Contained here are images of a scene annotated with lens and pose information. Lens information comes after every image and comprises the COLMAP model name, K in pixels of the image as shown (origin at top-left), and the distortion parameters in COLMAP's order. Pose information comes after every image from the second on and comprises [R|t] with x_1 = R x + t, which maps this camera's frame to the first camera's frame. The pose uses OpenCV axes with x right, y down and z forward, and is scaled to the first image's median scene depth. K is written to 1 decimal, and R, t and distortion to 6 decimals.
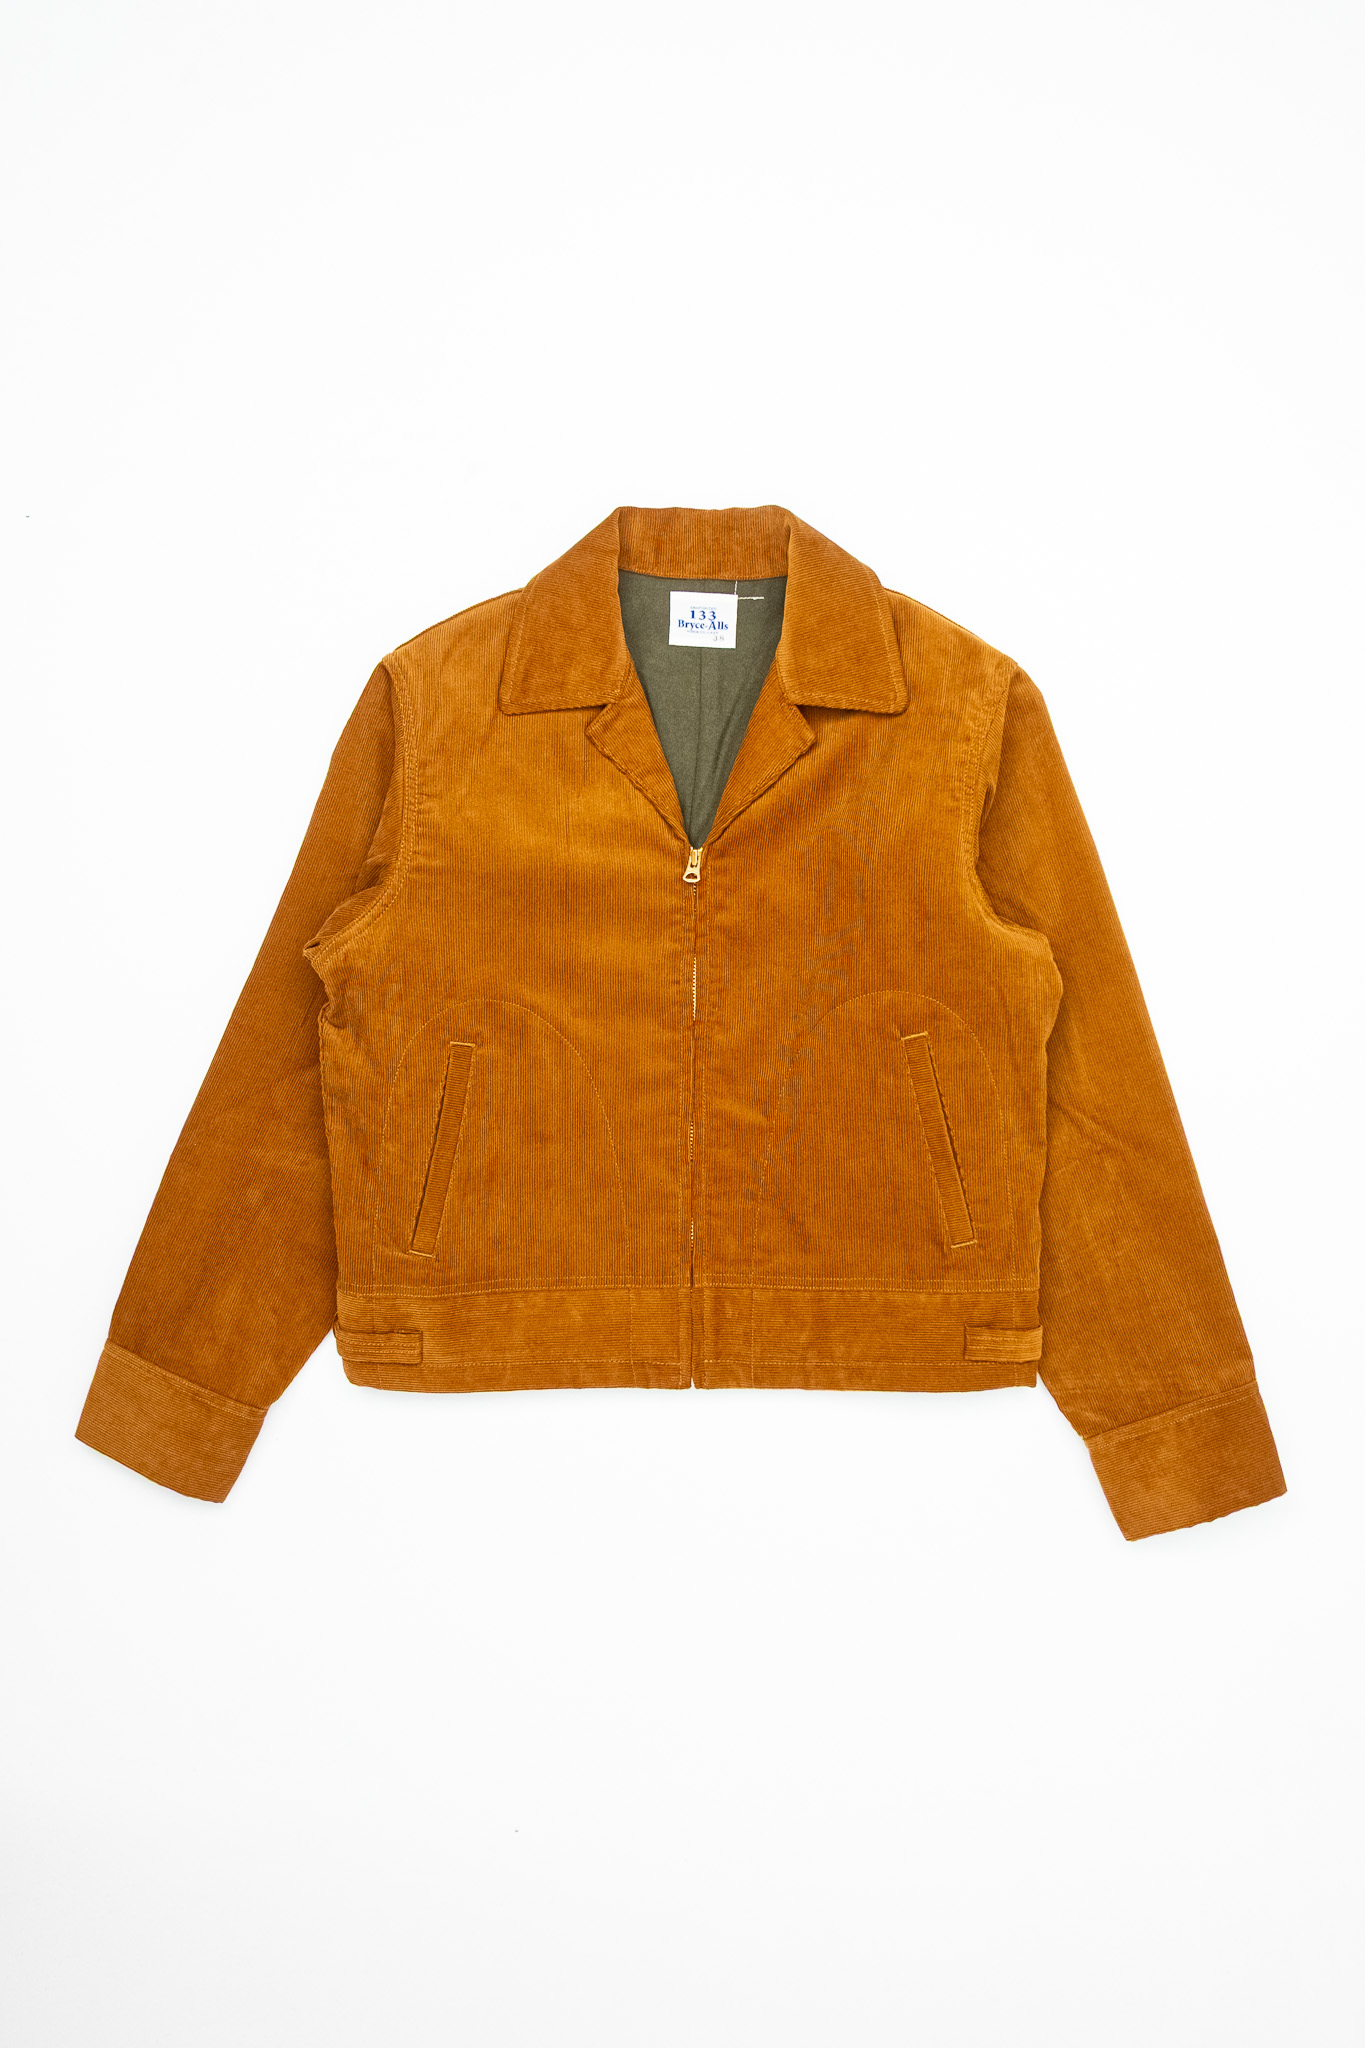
lens RADIAL K [[1709.6, 0, 674.9], [0, 1709.6, 989.4], [0, 0, 1]] dist [0.011908, 0.010392]
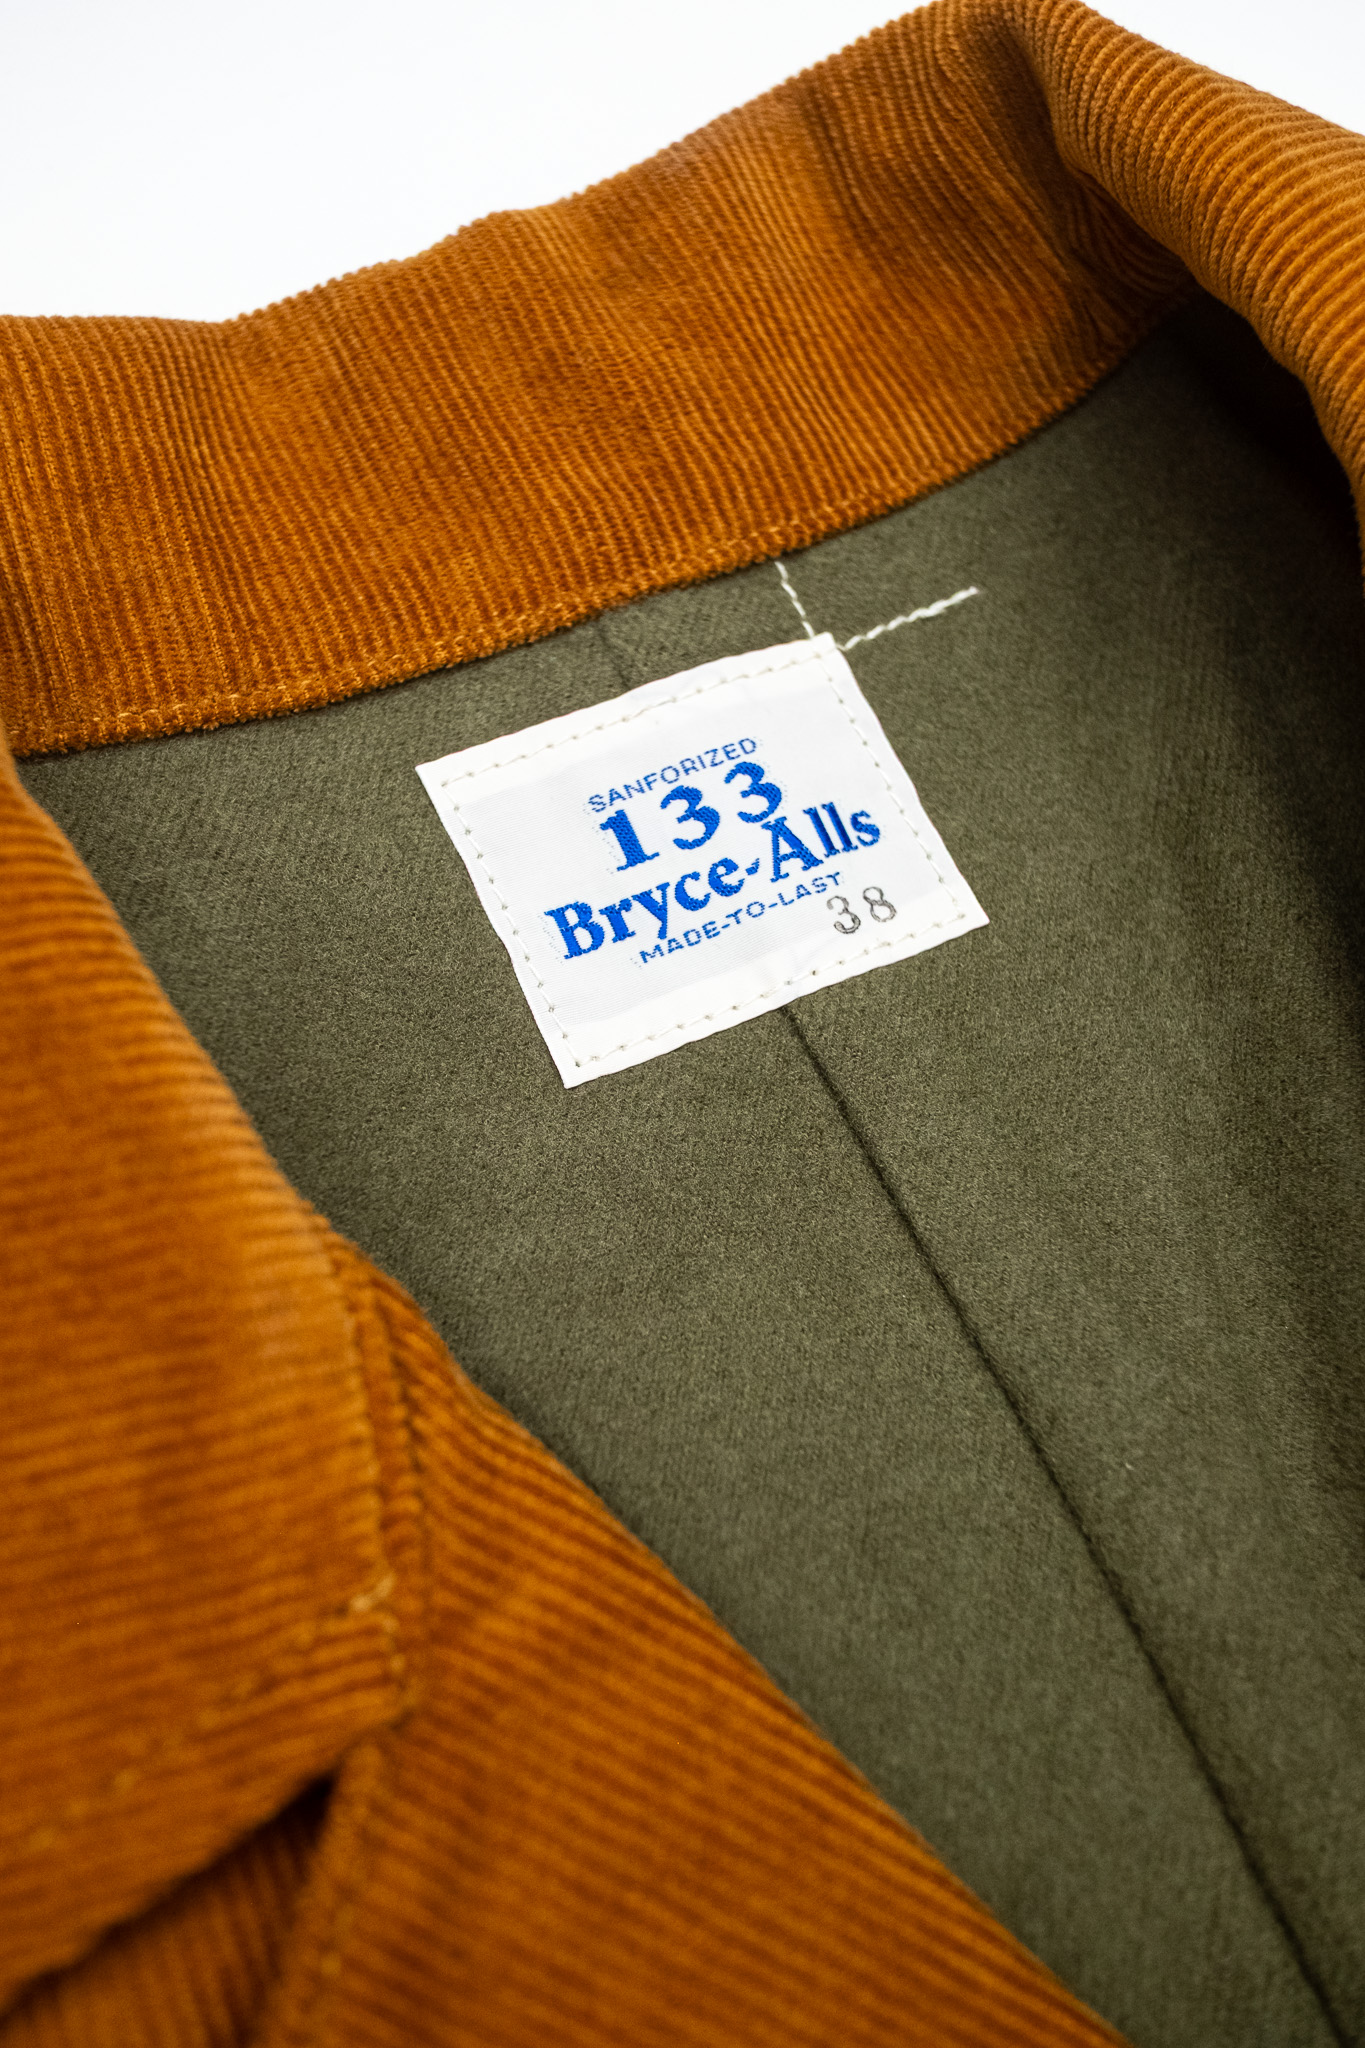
lens RADIAL K [[1709.6, 0, 676.9], [0, 1709.6, 1023.5], [0, 0, 1]] dist [0.011908, 0.010392]
pose [[0.862673, -0.375824, 0.338456, -0.039949], [0.485753, 0.802046, -0.347514, -0.156930], [-0.140853, 0.464197, 0.874461, 0.889500]]
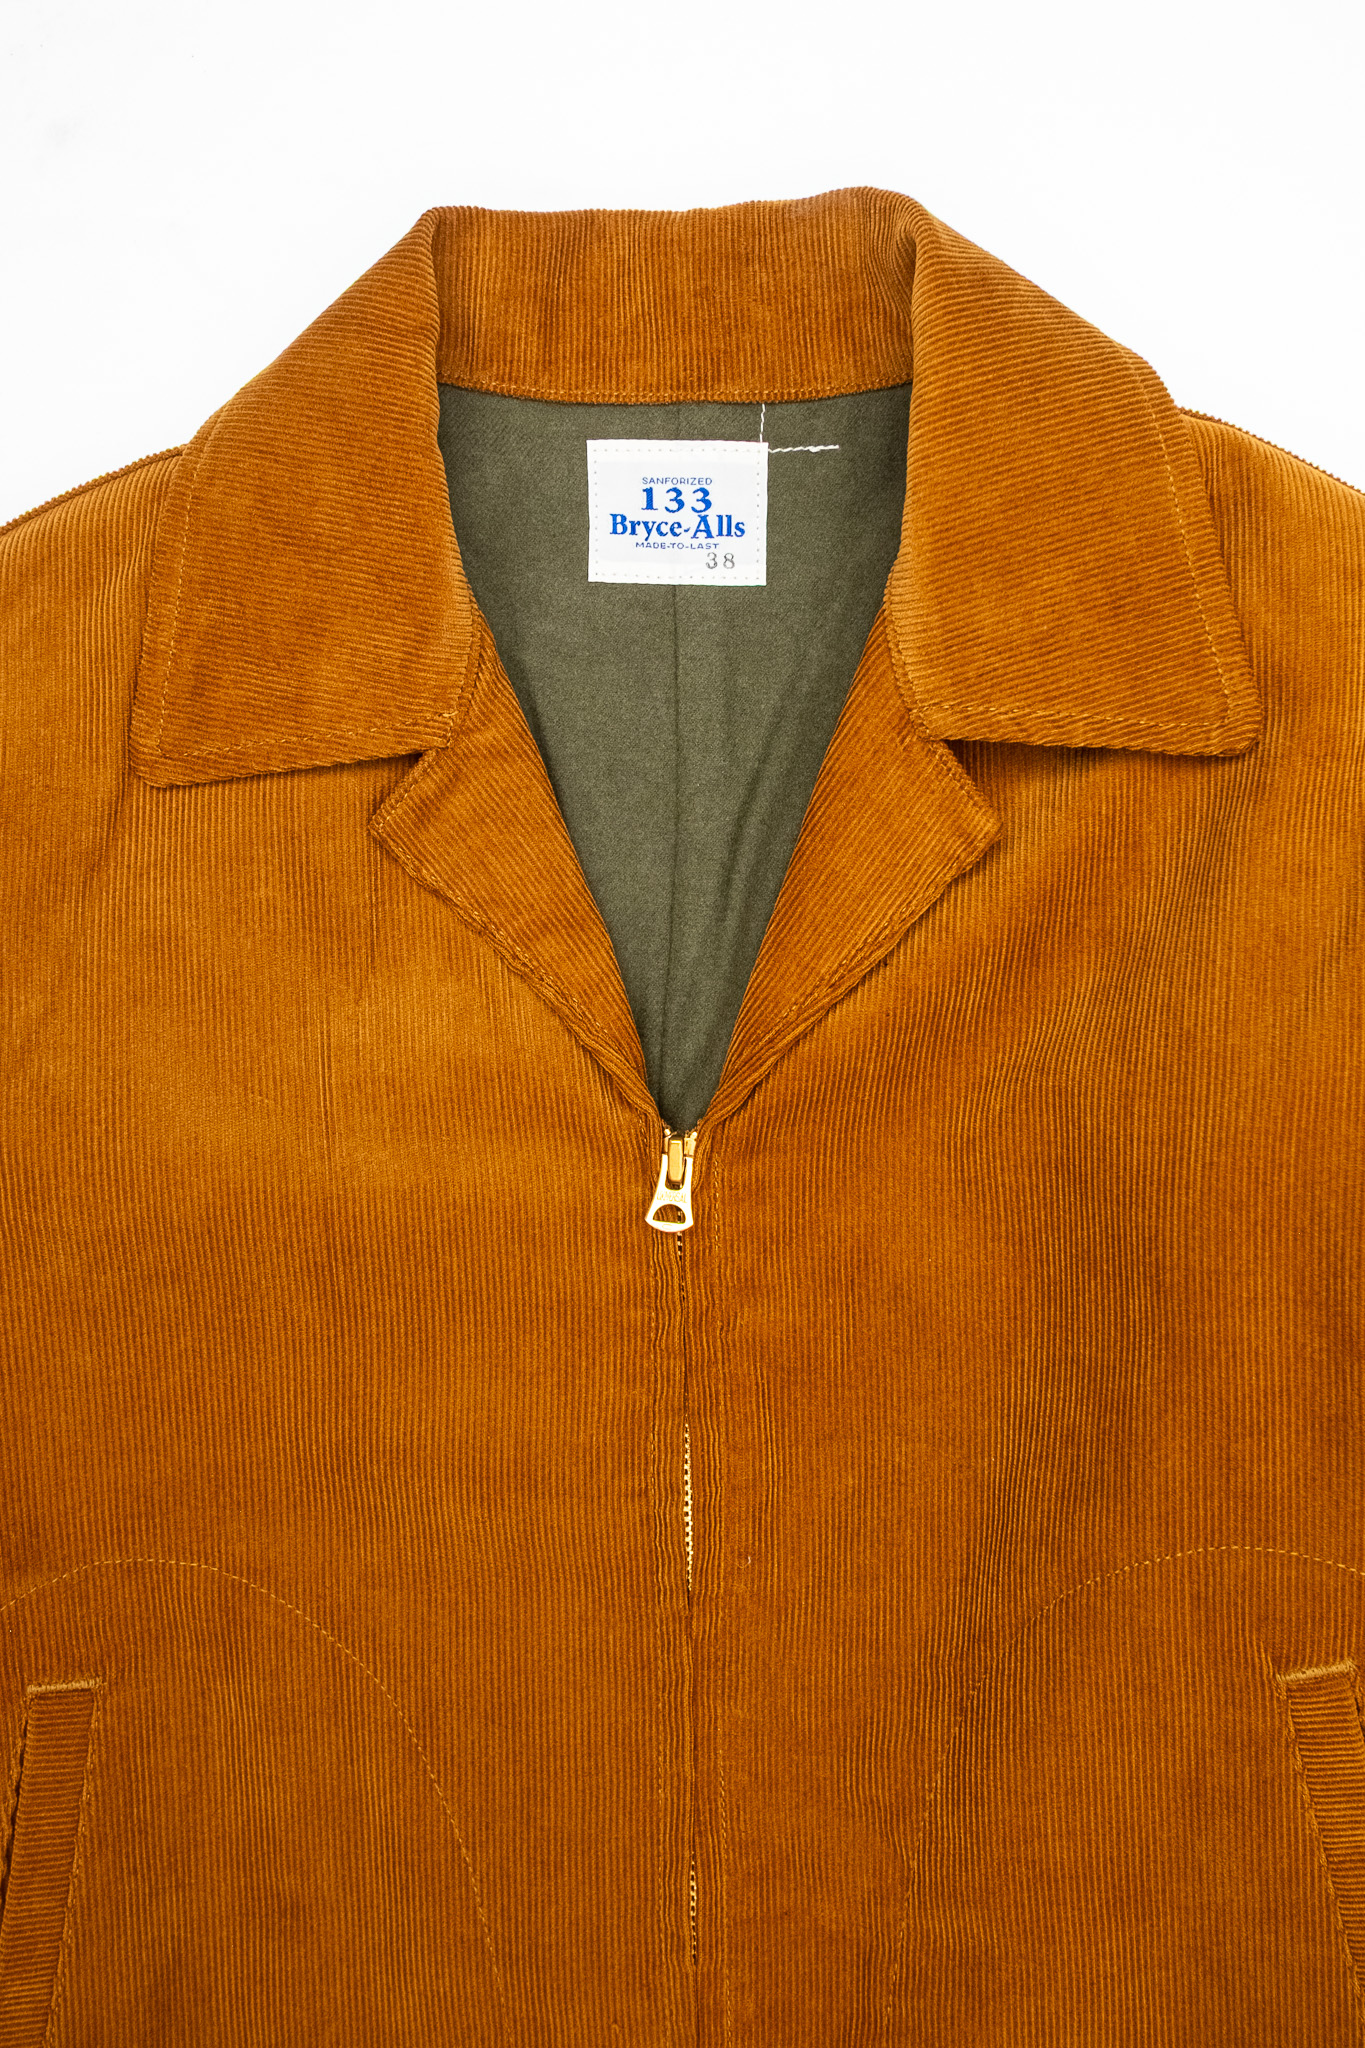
lens RADIAL K [[2239.8, 0, 663.2], [0, 2239.8, 1019.4], [0, 0, 1]] dist [-0.017323, 0.000000]
pose [[0.999403, -0.033639, -0.007877, 0.013622], [0.033646, 0.999434, 0.000681, -0.107664], [0.007850, -0.000945, 0.999969, 0.519432]]
